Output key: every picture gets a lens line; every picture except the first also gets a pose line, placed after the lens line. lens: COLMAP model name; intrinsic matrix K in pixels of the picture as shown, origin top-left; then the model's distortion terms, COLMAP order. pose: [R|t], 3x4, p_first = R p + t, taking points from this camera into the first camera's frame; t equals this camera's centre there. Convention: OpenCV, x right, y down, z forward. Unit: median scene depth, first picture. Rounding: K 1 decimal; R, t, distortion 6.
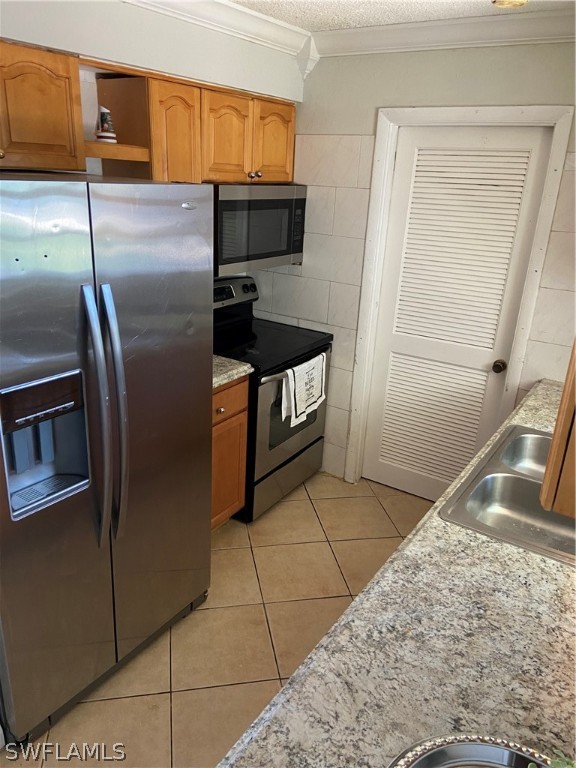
lens RADIAL K [[587.4, 0, 288.0], [0, 587.4, 384.0], [0, 0, 1]] dist [0.127109, -0.164951]
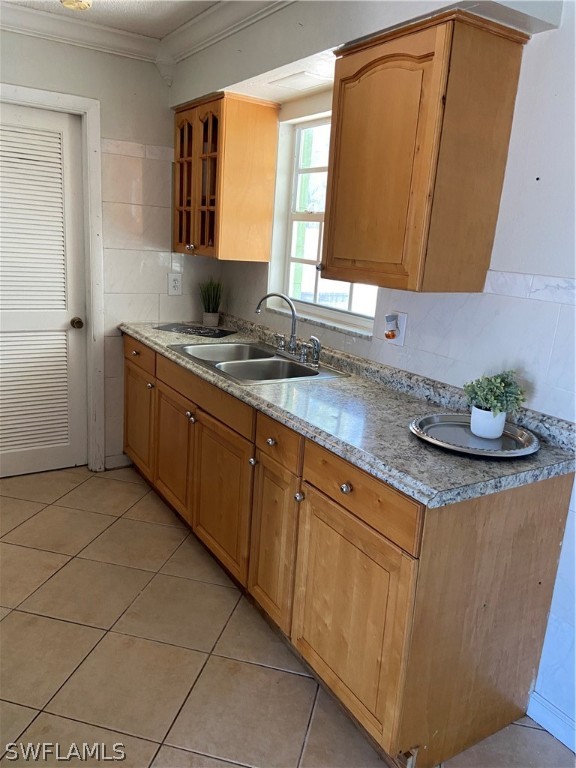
lens RADIAL K [[587.4, 0, 288.0], [0, 587.4, 384.0], [0, 0, 1]] dist [0.127109, -0.164951]
pose [[0.392889, -0.237818, 0.888302, -0.612344], [0.267166, 0.953834, 0.137197, 0.038174], [-0.879921, 0.183421, 0.438288, 0.198164]]
